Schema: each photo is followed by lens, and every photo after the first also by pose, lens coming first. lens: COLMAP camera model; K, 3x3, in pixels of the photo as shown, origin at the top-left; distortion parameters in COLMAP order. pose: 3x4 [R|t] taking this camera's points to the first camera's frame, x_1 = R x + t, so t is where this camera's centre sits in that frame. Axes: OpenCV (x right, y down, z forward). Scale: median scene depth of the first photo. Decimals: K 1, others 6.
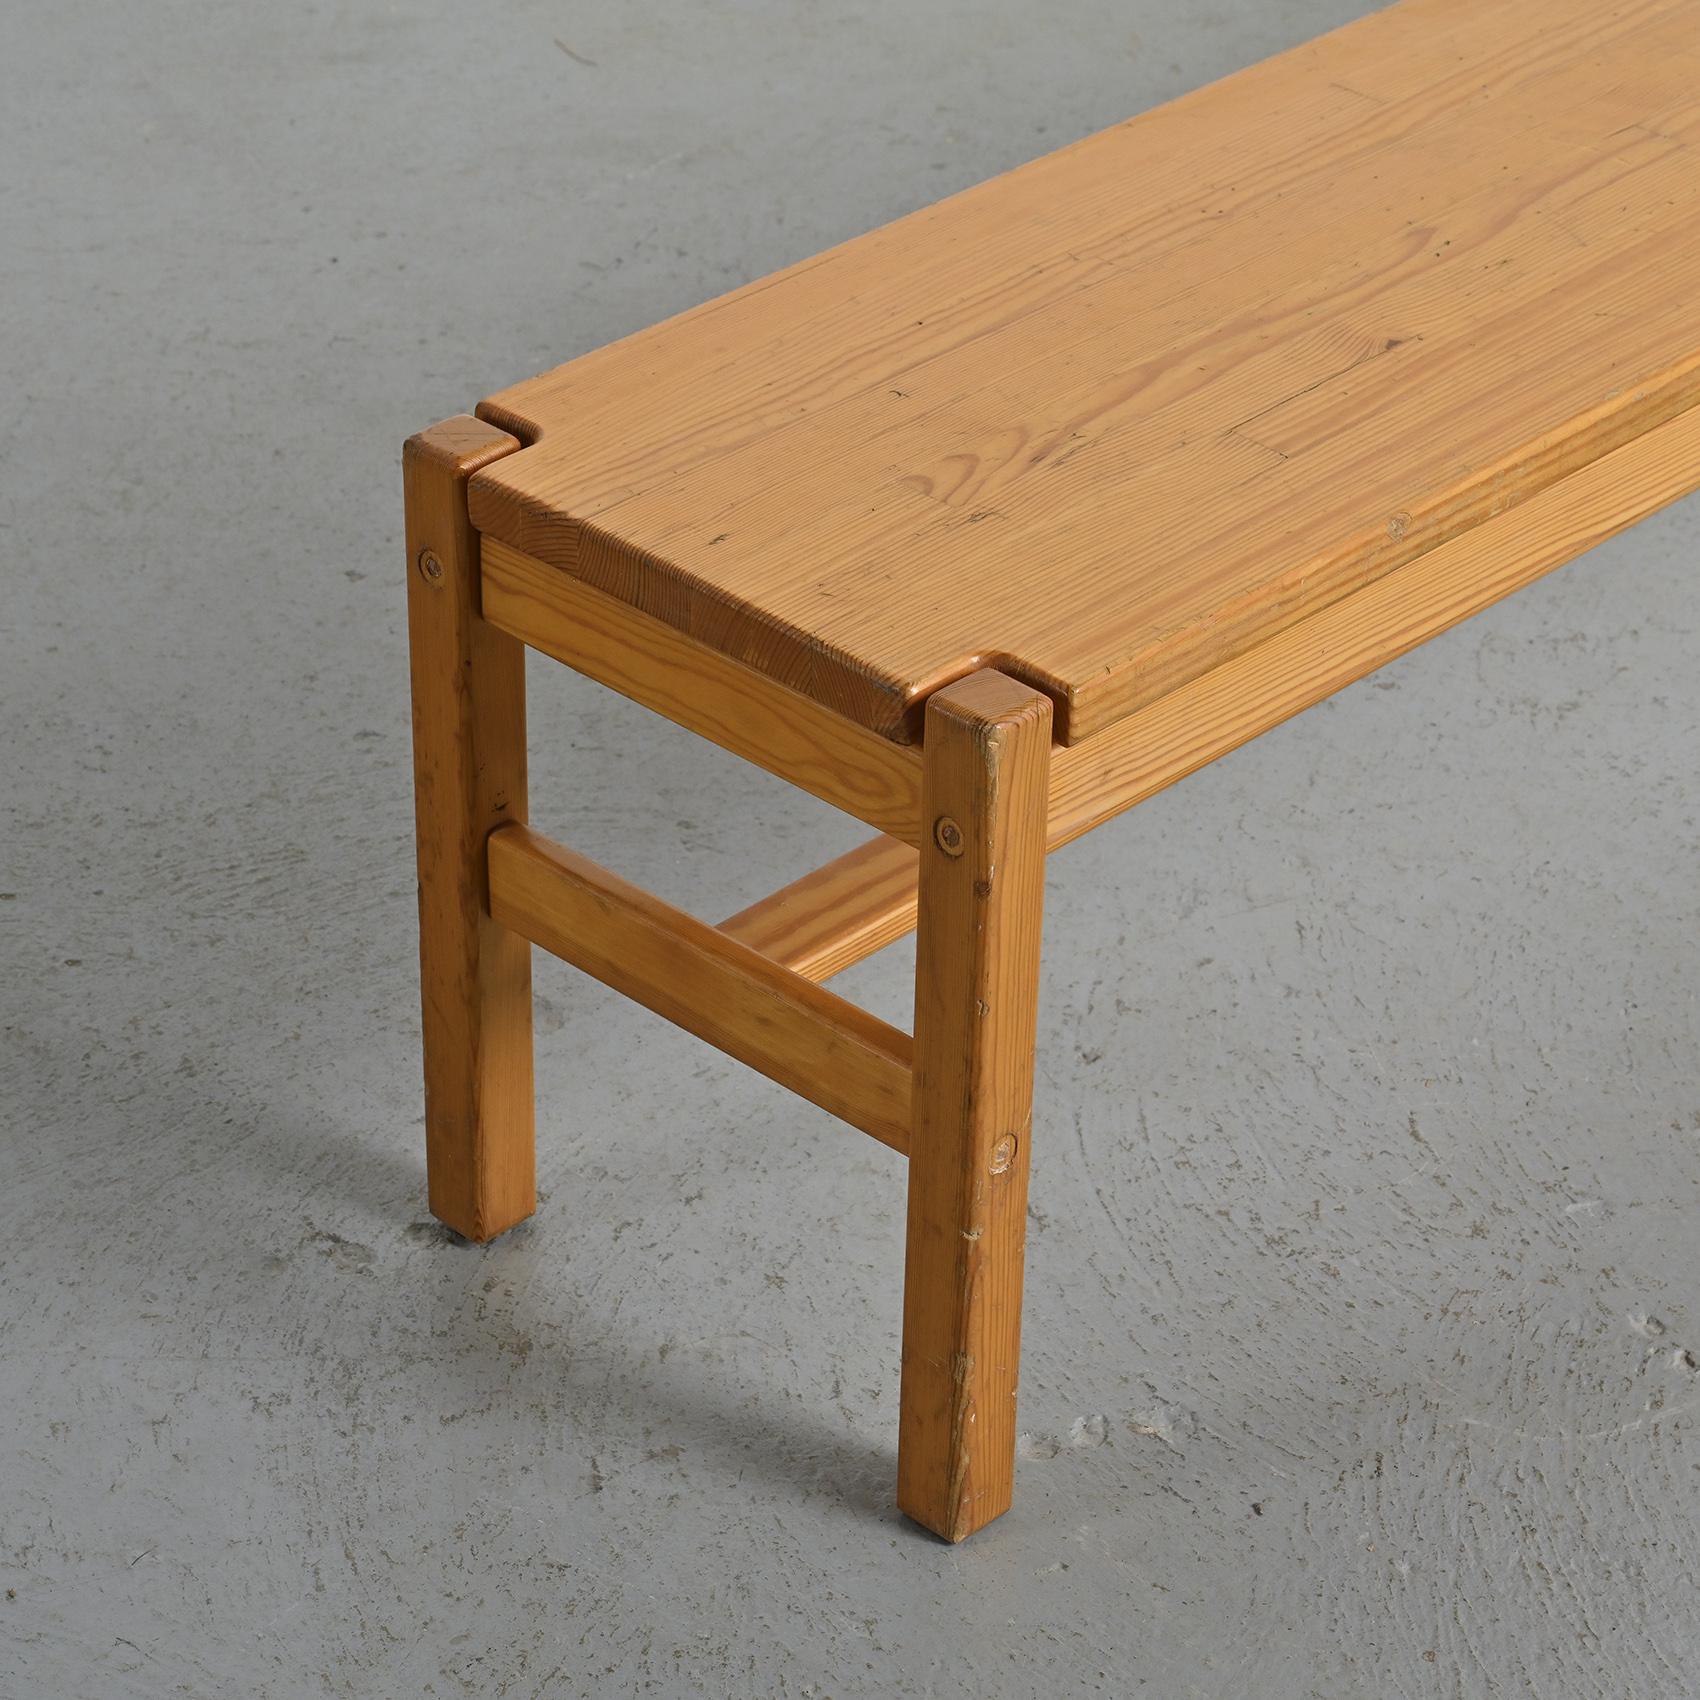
lens RADIAL K [[5016.6, 0, 850.0], [0, 5016.6, 850.0], [0, 0, 1]] dist [0.012533, -0.067335]
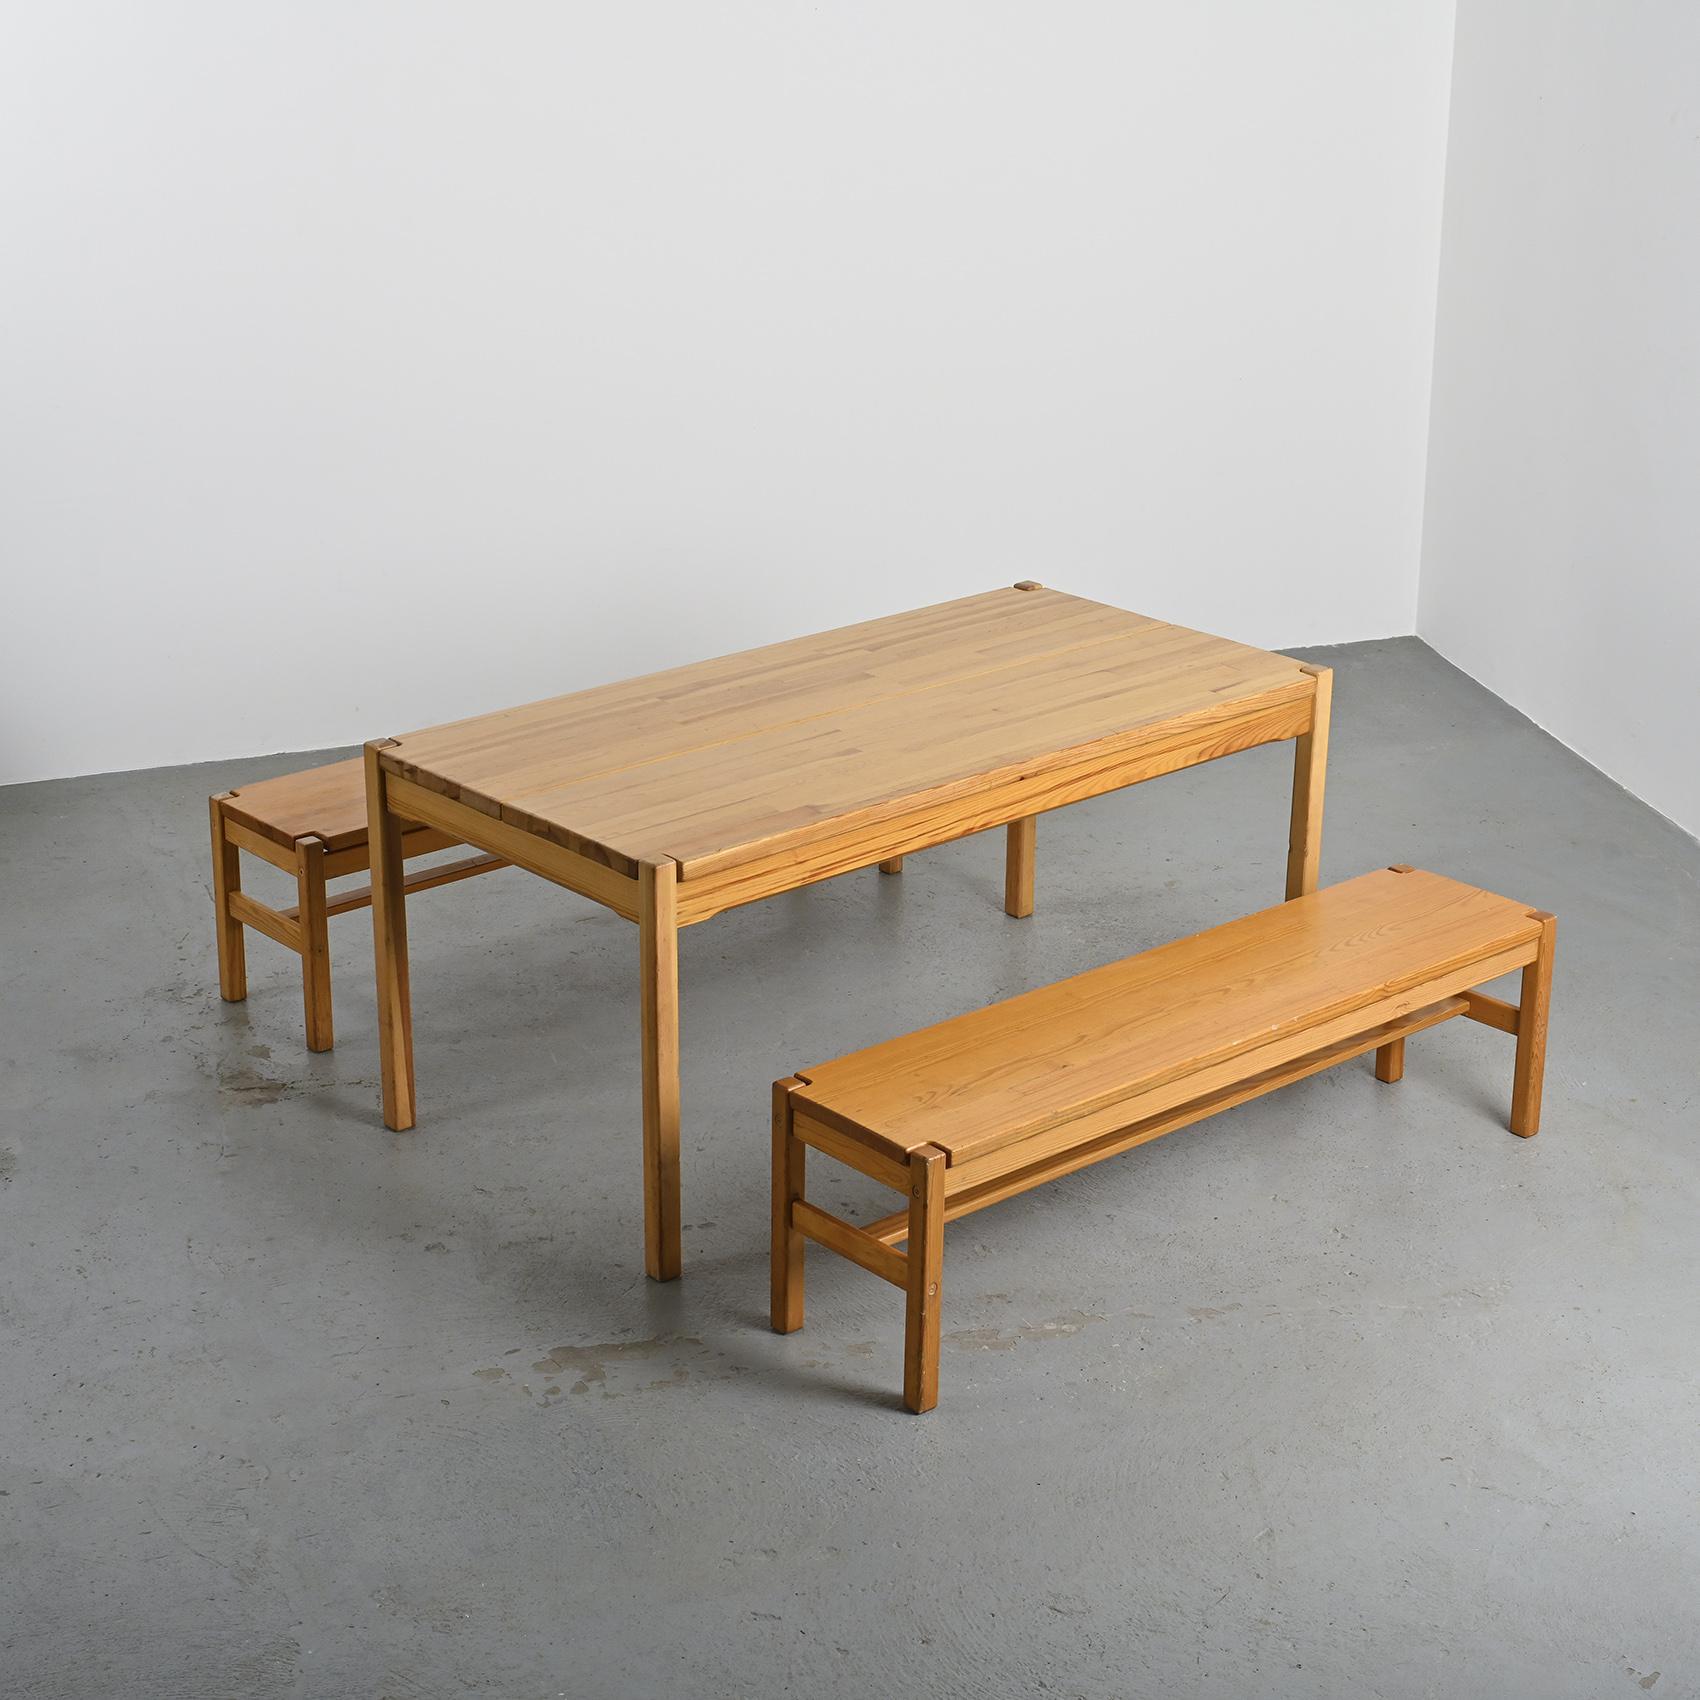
lens RADIAL K [[3139.0, 0, 840.3], [0, 3139.0, 920.1], [0, 0, 1]] dist [0.020635, -0.048927]
pose [[0.996199, 0.031155, -0.081344, 0.130721], [-0.045247, 0.983061, -0.177604, 0.191429], [0.074433, 0.180610, 0.980734, -1.144765]]
